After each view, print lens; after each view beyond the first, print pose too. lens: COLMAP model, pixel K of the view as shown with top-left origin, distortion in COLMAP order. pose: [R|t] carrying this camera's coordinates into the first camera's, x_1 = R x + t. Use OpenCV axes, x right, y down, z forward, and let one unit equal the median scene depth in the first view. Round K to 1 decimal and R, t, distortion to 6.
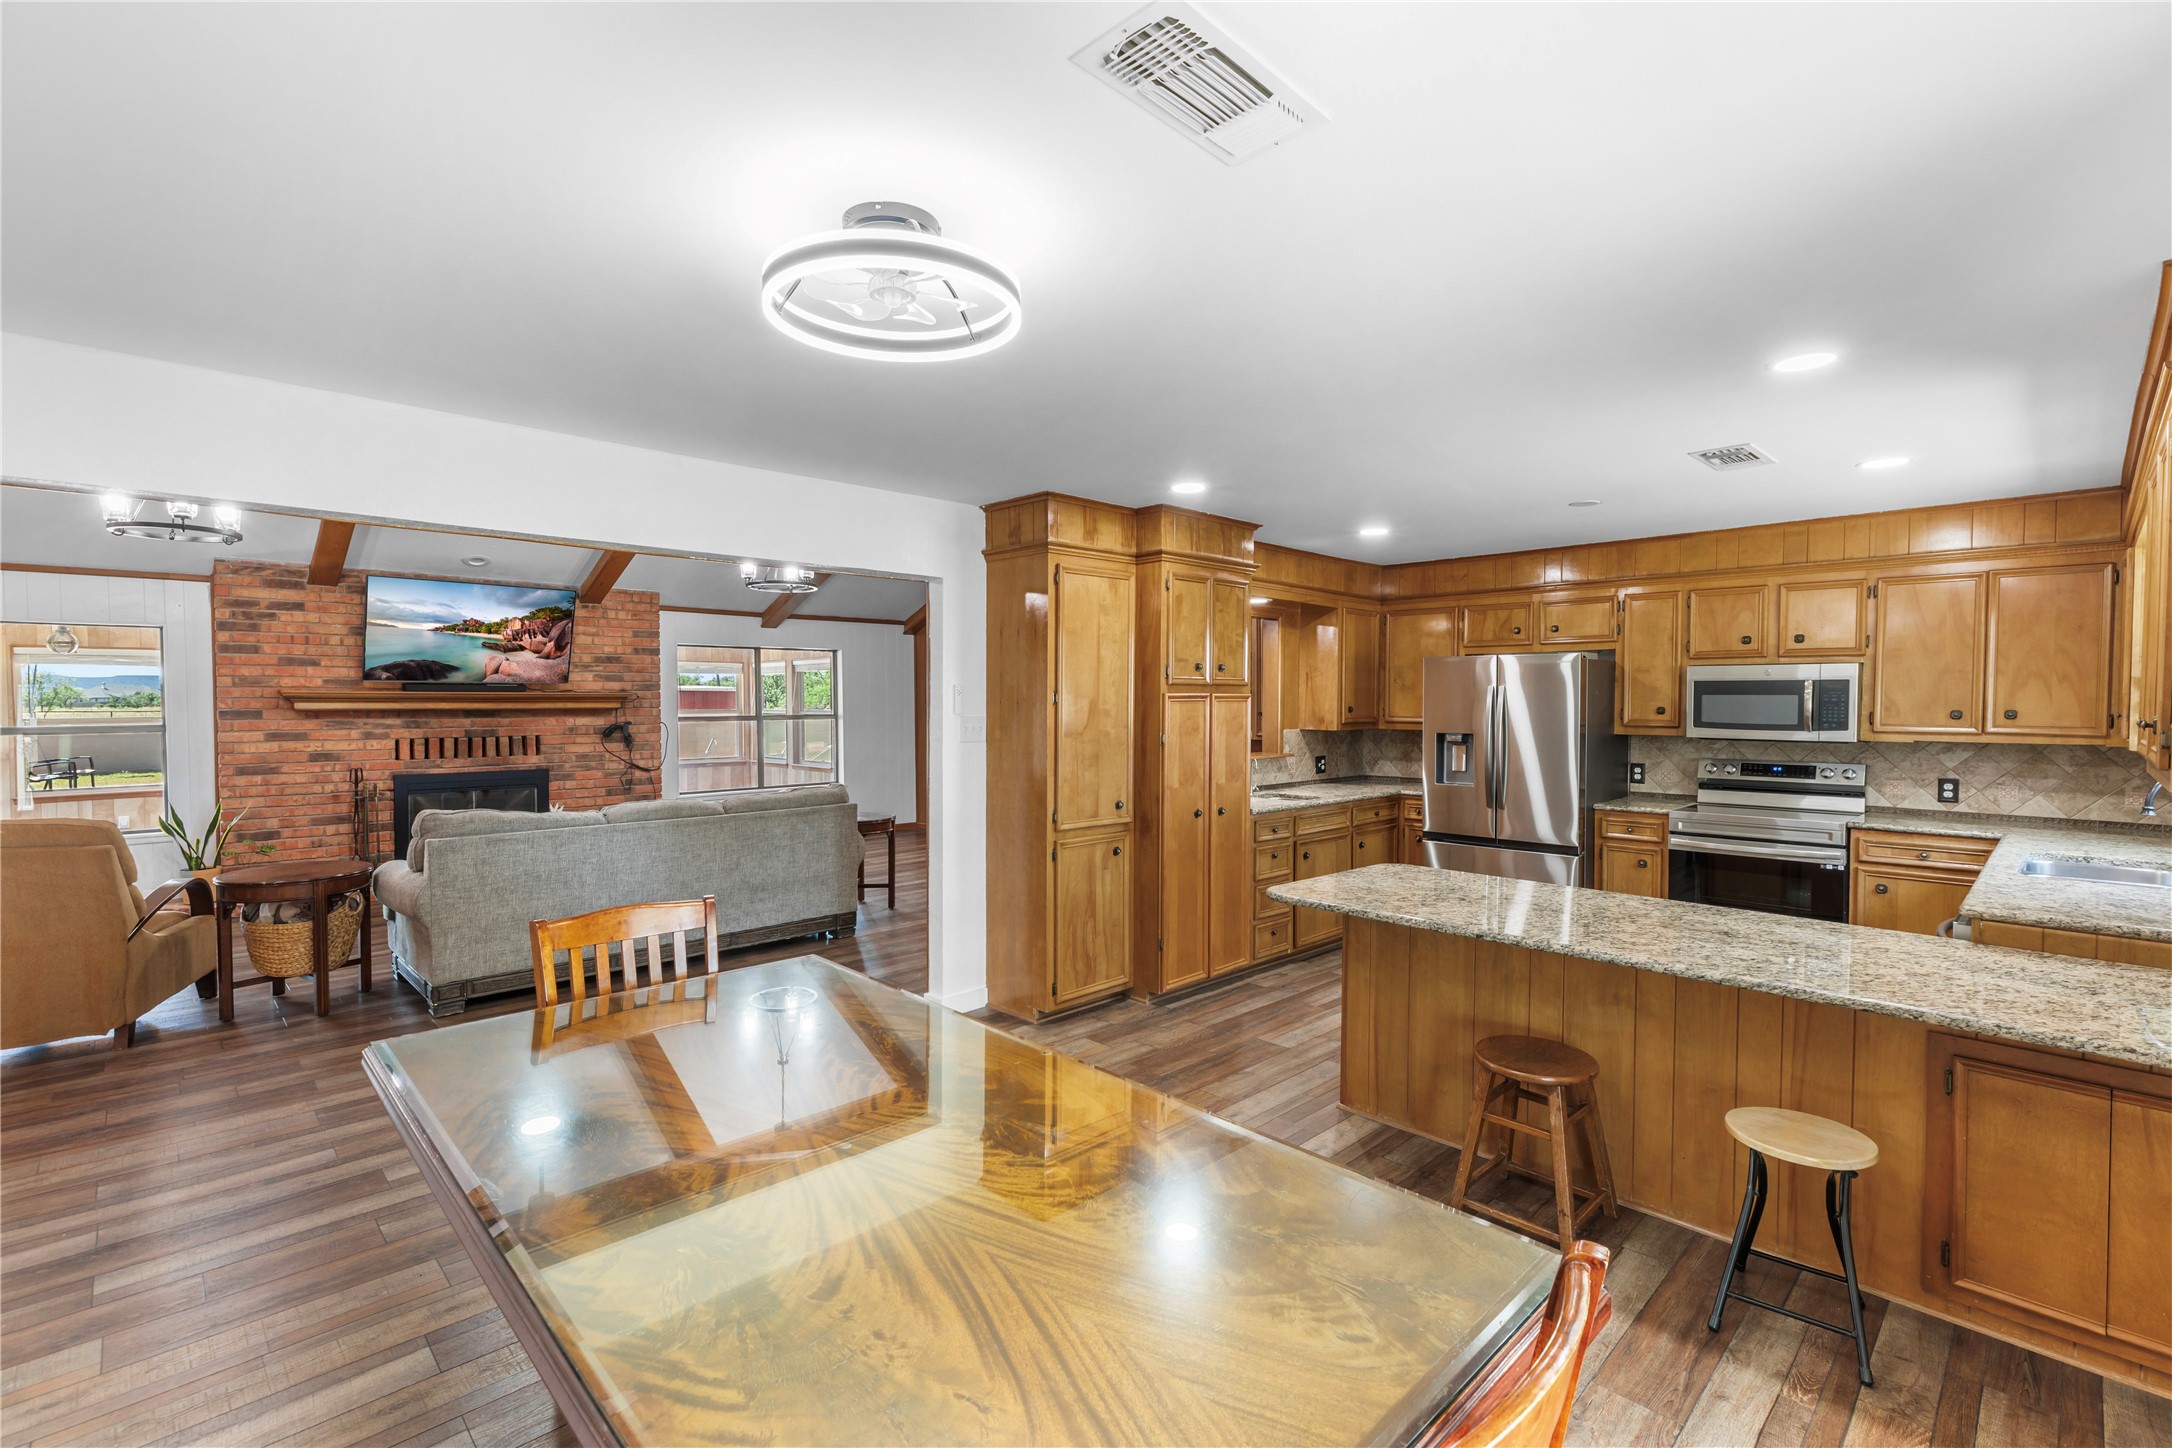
lens RADIAL K [[969.3, 0, 1085.7], [0, 969.3, 719.7], [0, 0, 1]] dist [0.002761, 0.000307]
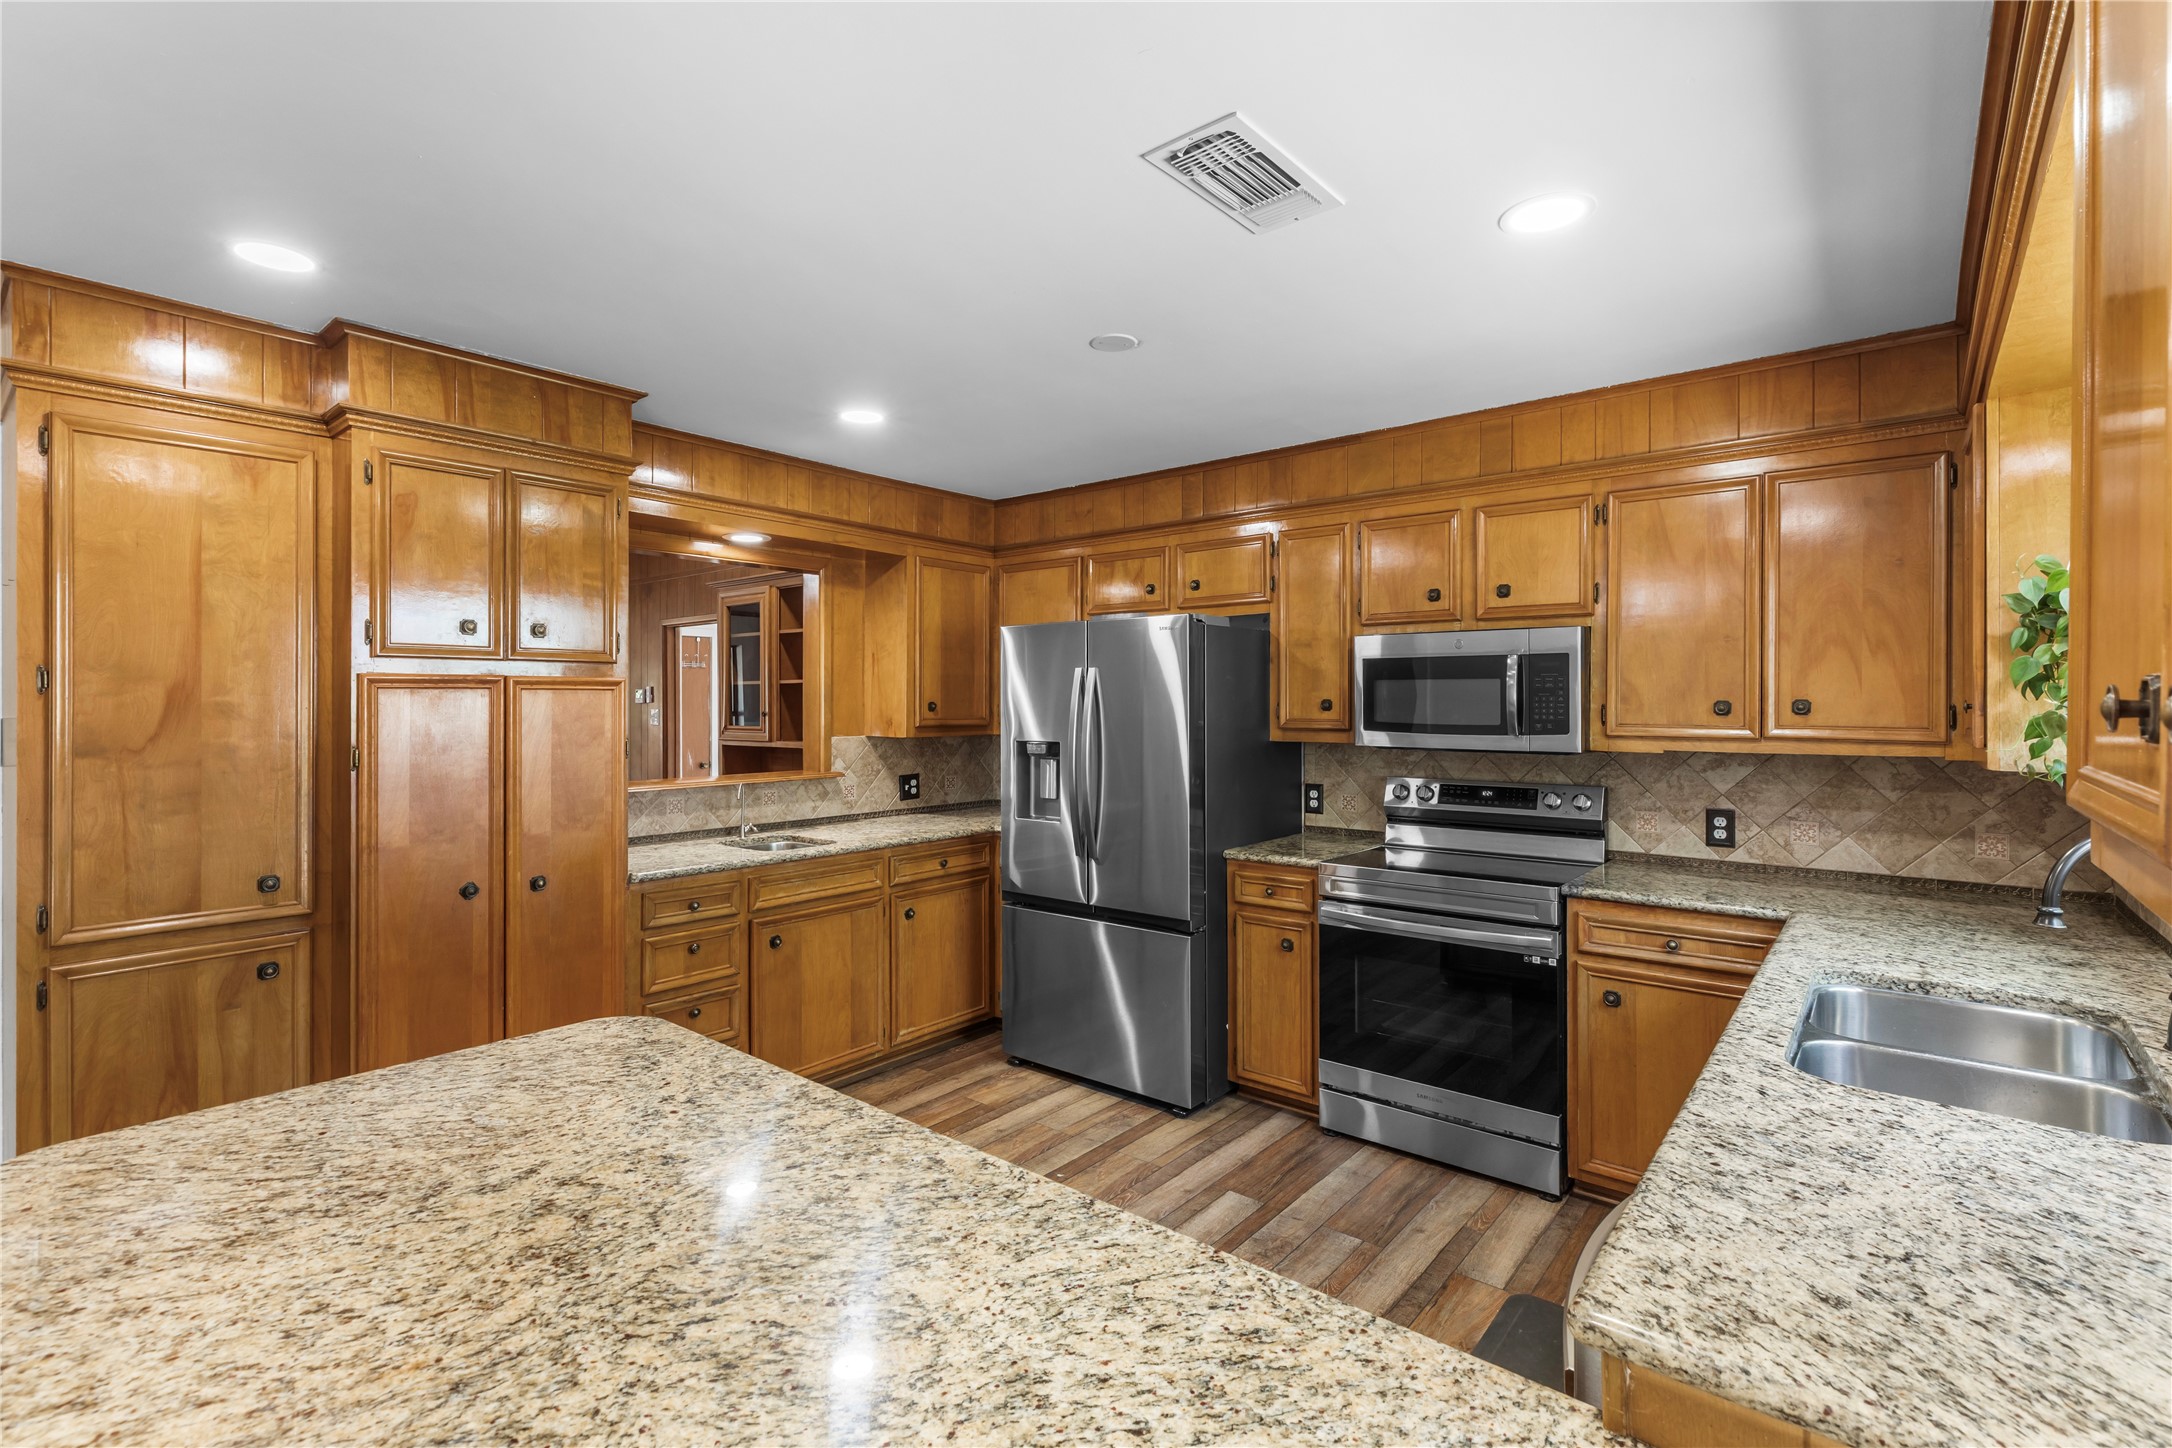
lens RADIAL K [[994.5, 0, 1075.3], [0, 994.5, 696.0], [0, 0, 1]] dist [0.003165, 0.000018]
pose [[0.994868, -0.001948, 0.101165, 0.399461], [0.004770, 0.999606, -0.027657, 0.002536], [-0.101071, 0.027998, 0.994485, 0.389458]]
